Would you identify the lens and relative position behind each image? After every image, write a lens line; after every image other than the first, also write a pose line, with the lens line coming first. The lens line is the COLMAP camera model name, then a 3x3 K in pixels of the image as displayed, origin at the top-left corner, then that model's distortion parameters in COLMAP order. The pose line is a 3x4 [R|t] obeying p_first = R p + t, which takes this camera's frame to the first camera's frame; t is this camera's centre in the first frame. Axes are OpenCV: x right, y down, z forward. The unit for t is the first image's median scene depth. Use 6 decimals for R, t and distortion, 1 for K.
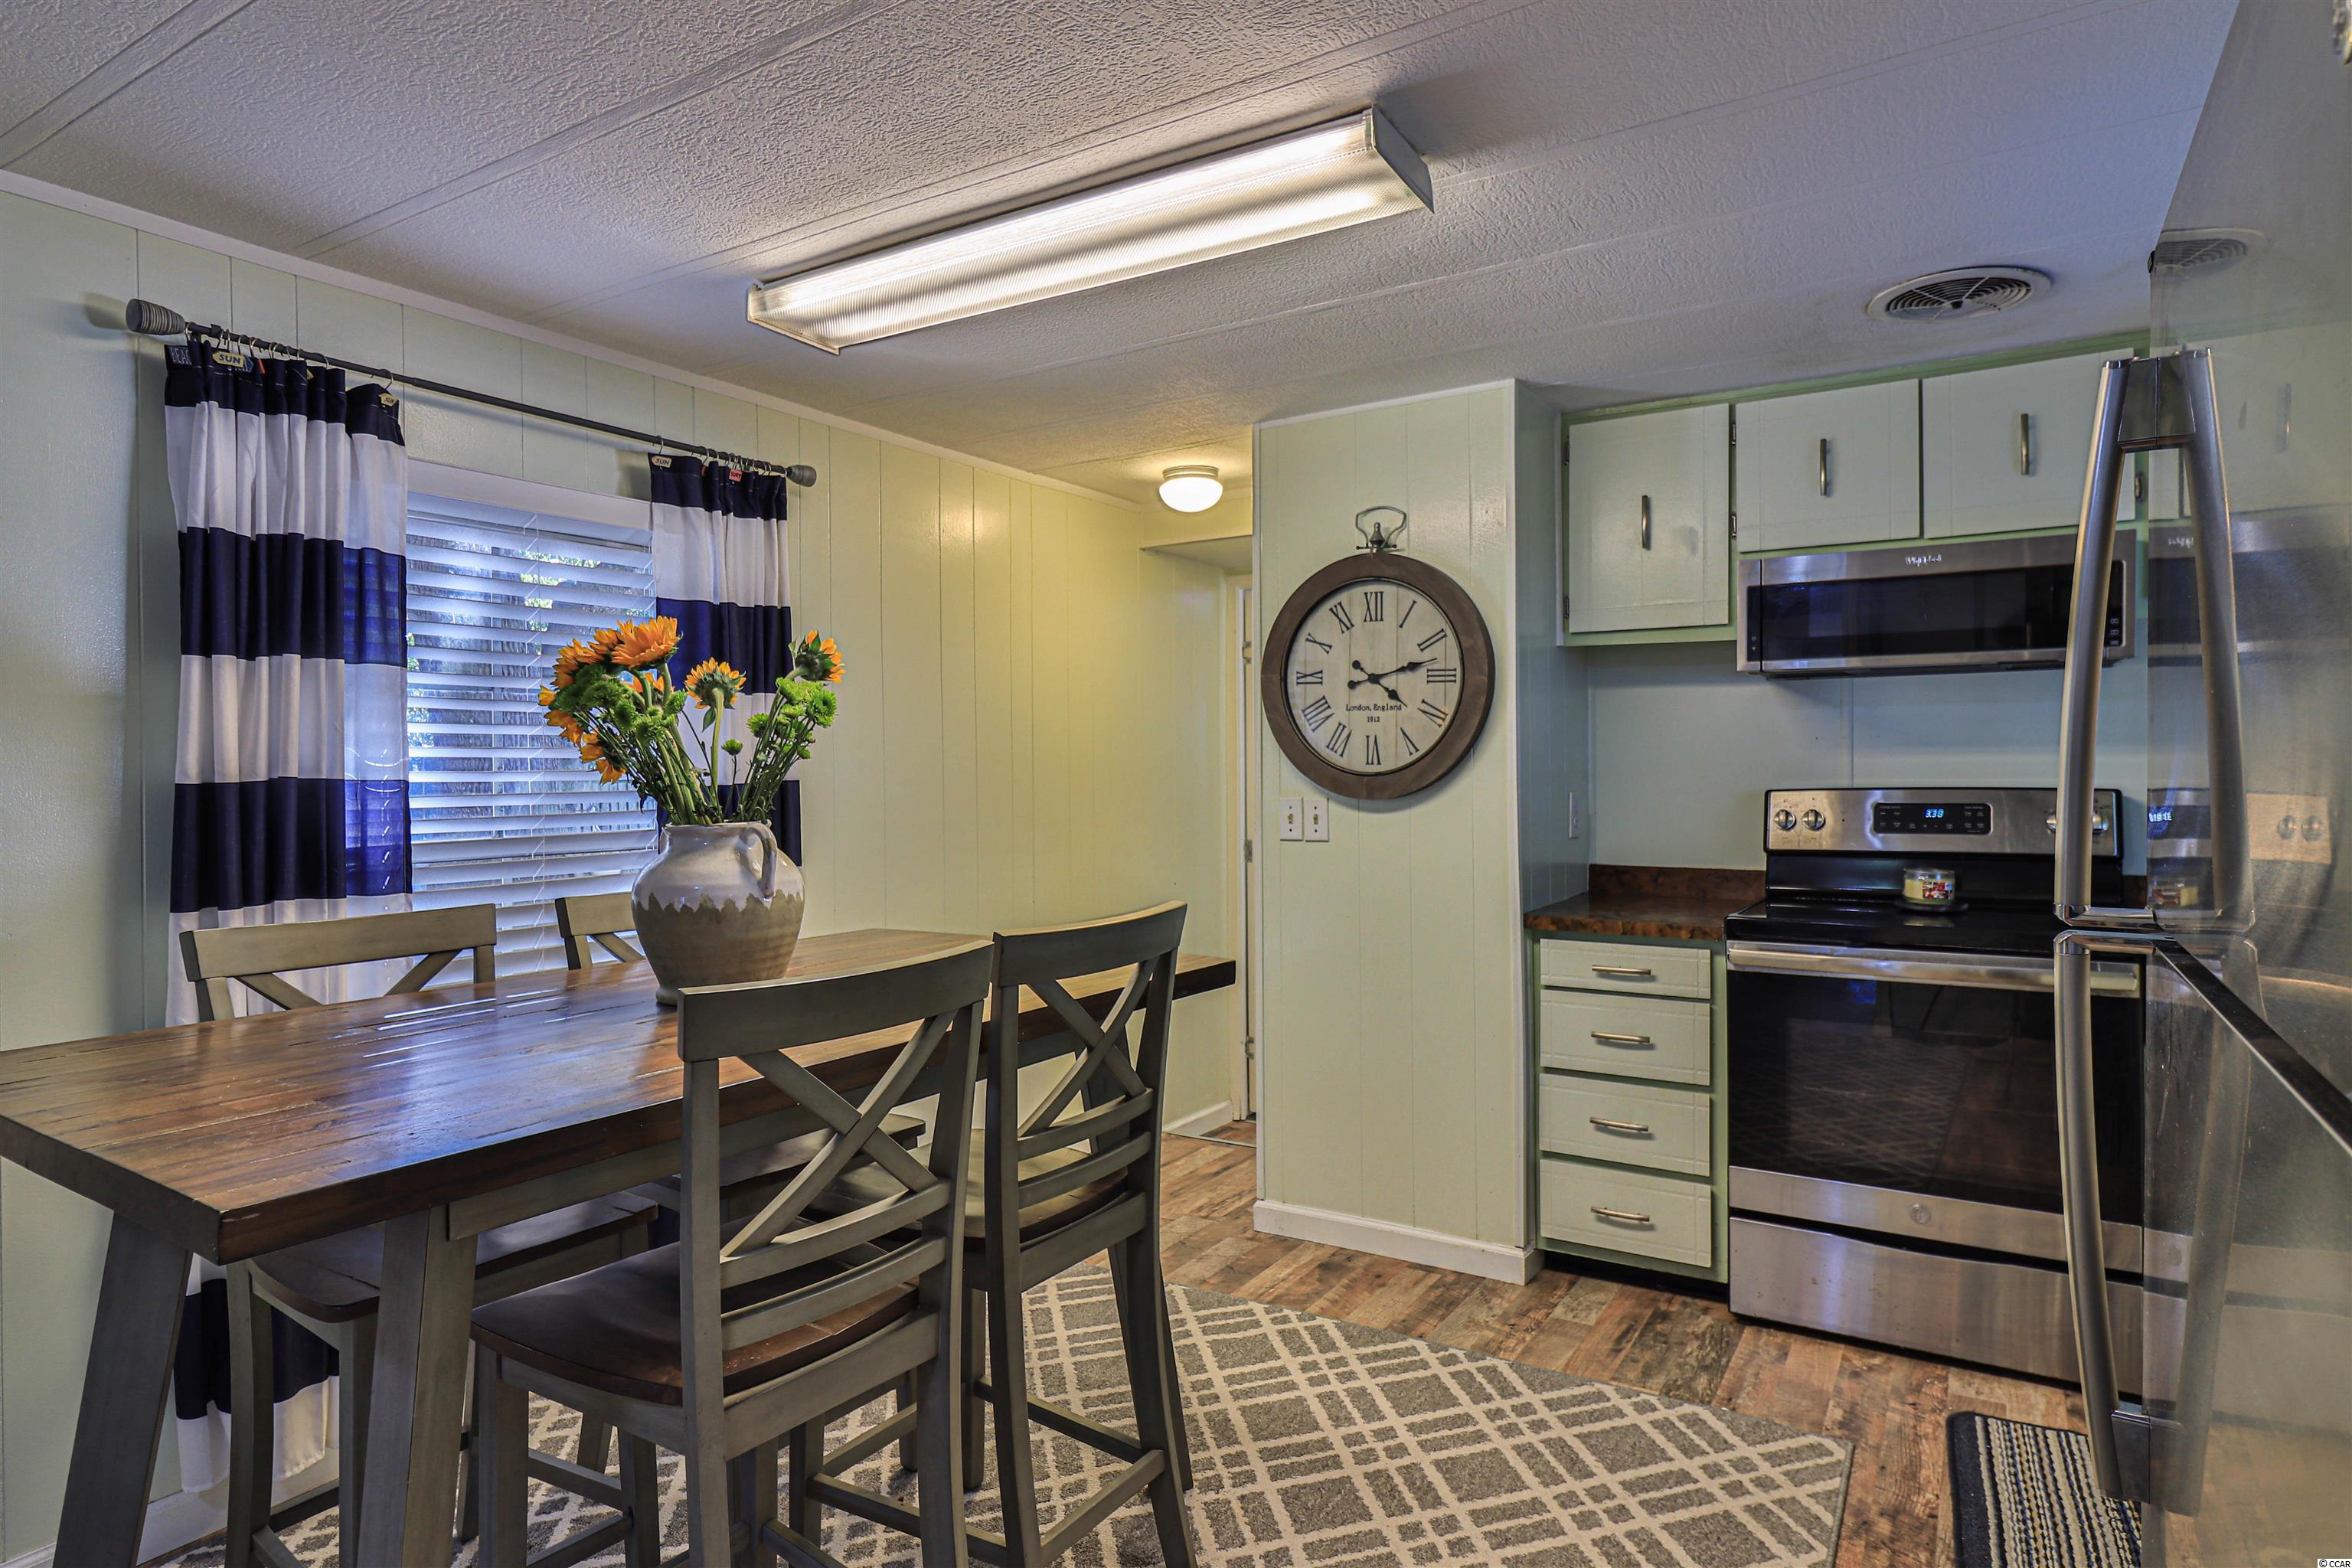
lens RADIAL K [[1284.7, 0, 1182.1], [0, 1284.7, 771.9], [0, 0, 1]] dist [0.001100, -0.000822]
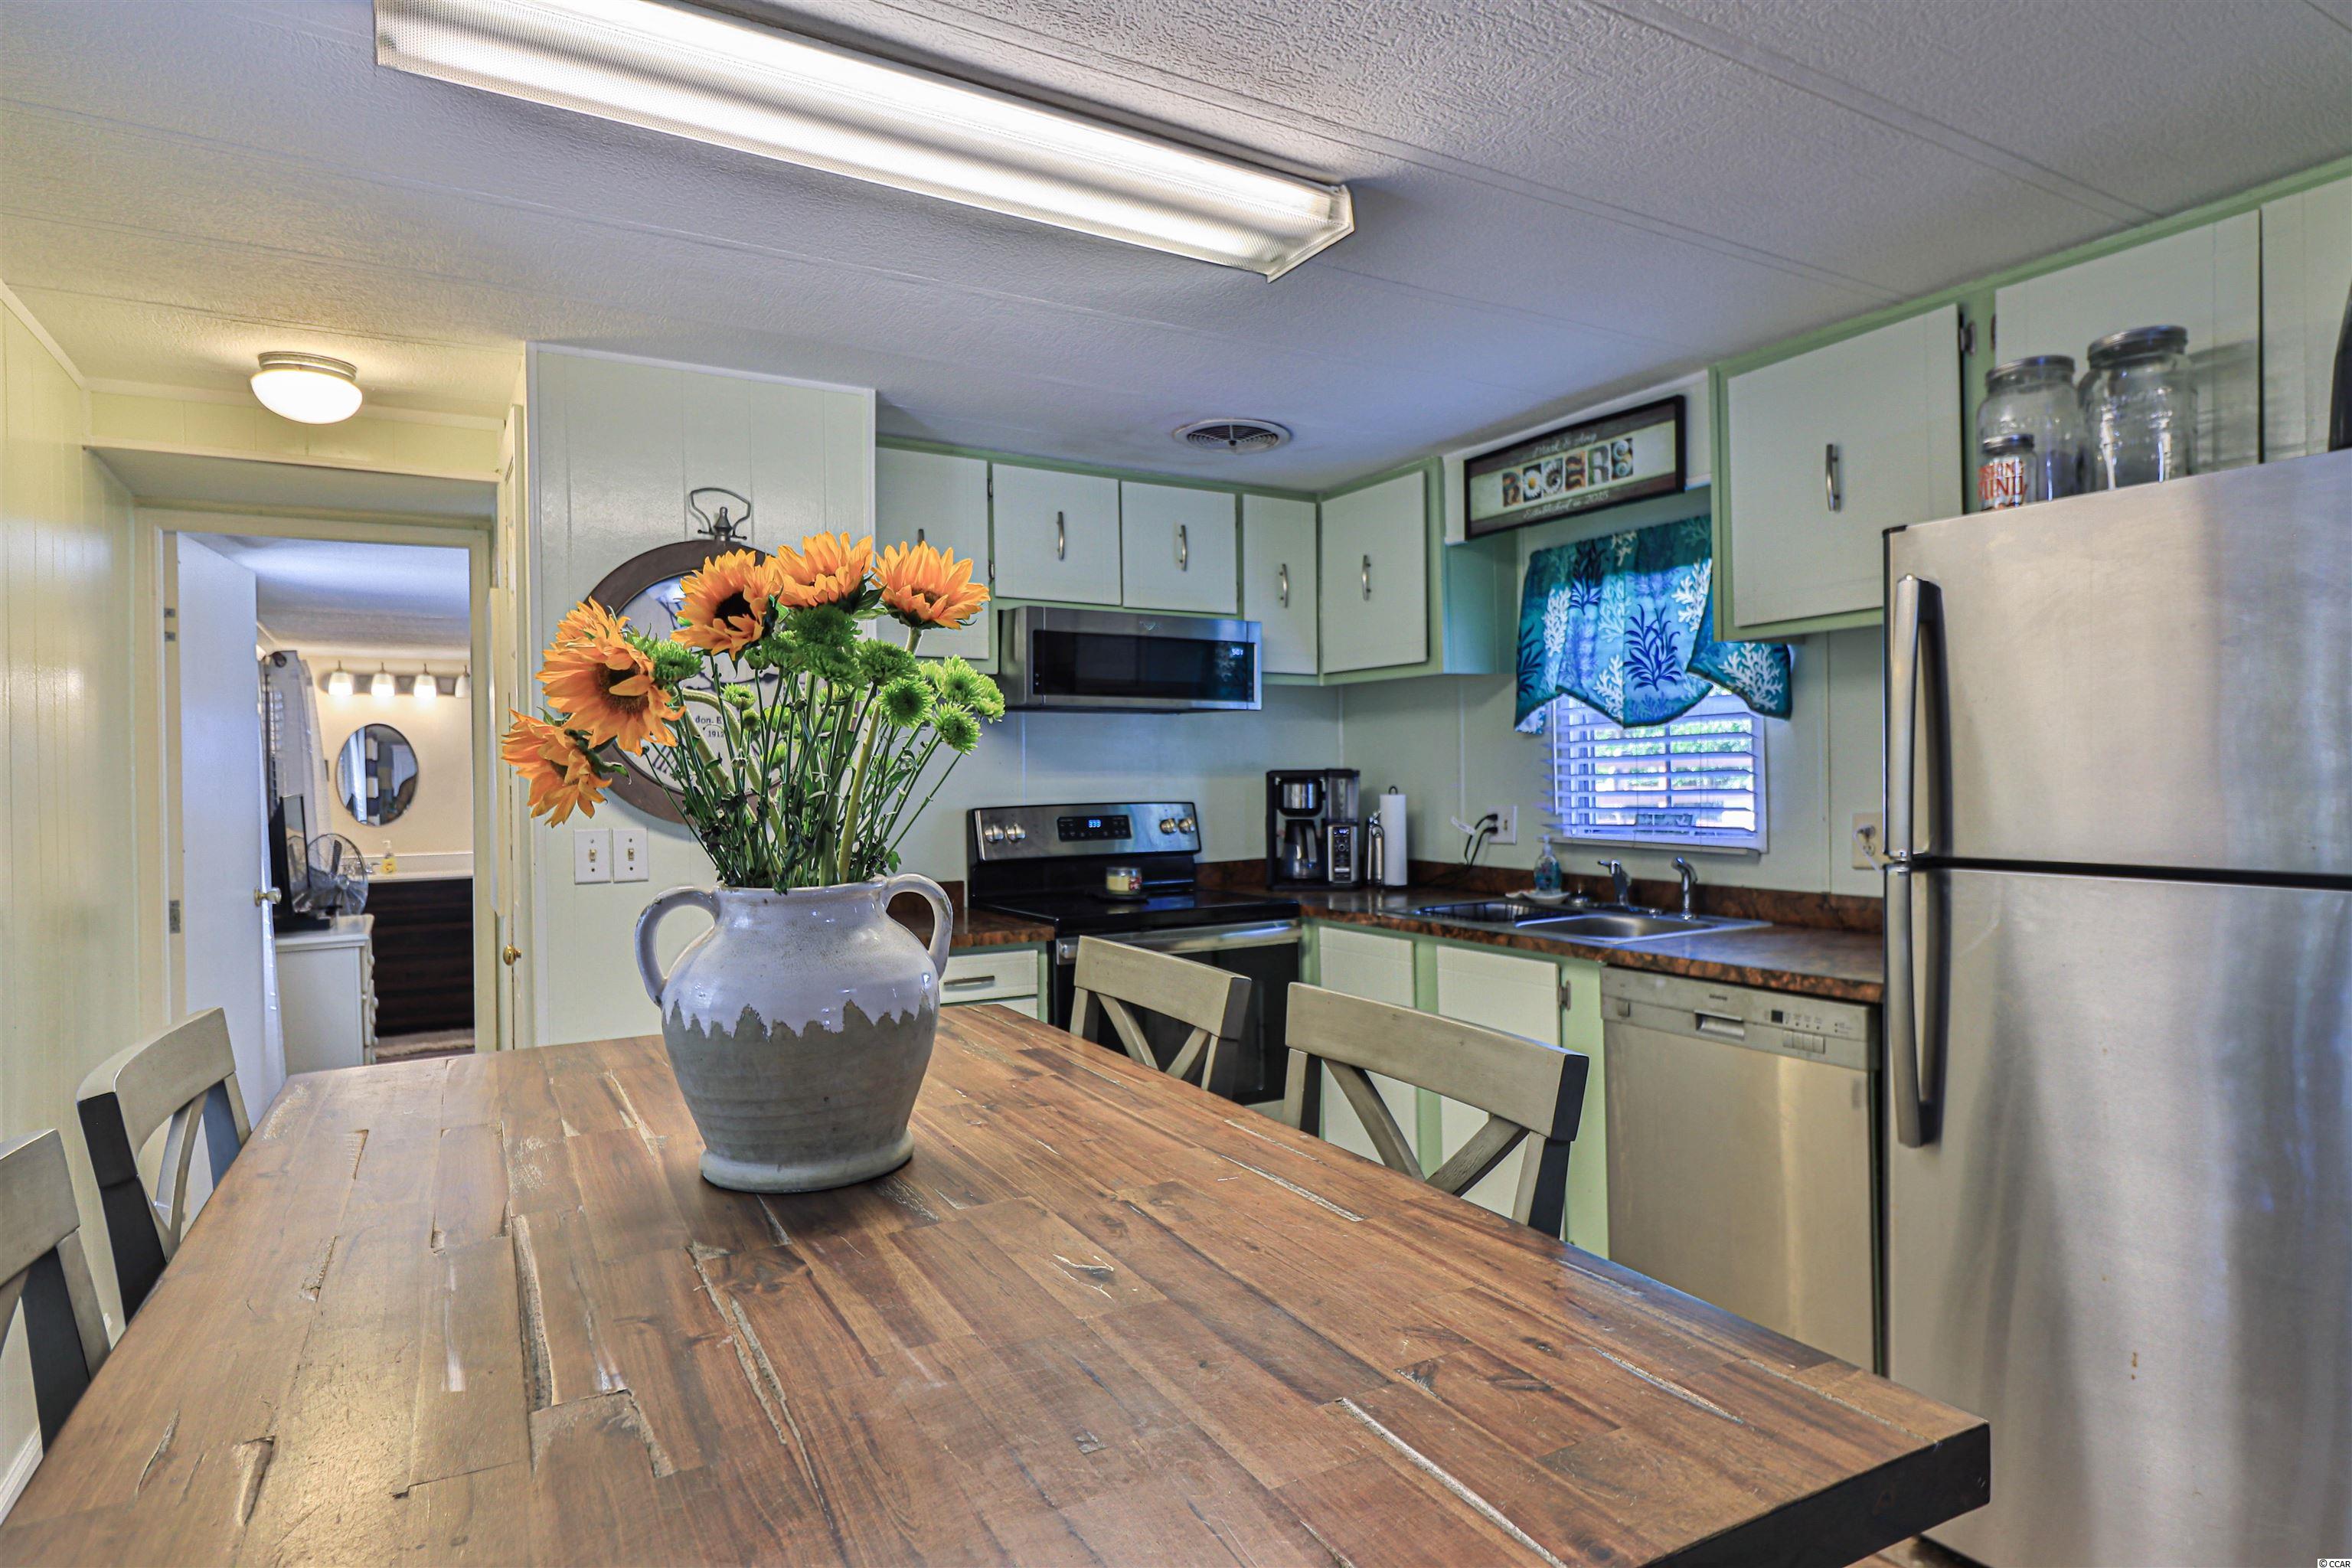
lens RADIAL K [[1289.2, 0, 1187.2], [0, 1289.2, 778.5], [0, 0, 1]] dist [0.003273, -0.001142]
pose [[0.464513, 0.002538, 0.885562, -0.532568], [0.009901, 0.999919, -0.008059, -0.001274], [-0.885511, 0.012511, 0.464450, 0.364198]]
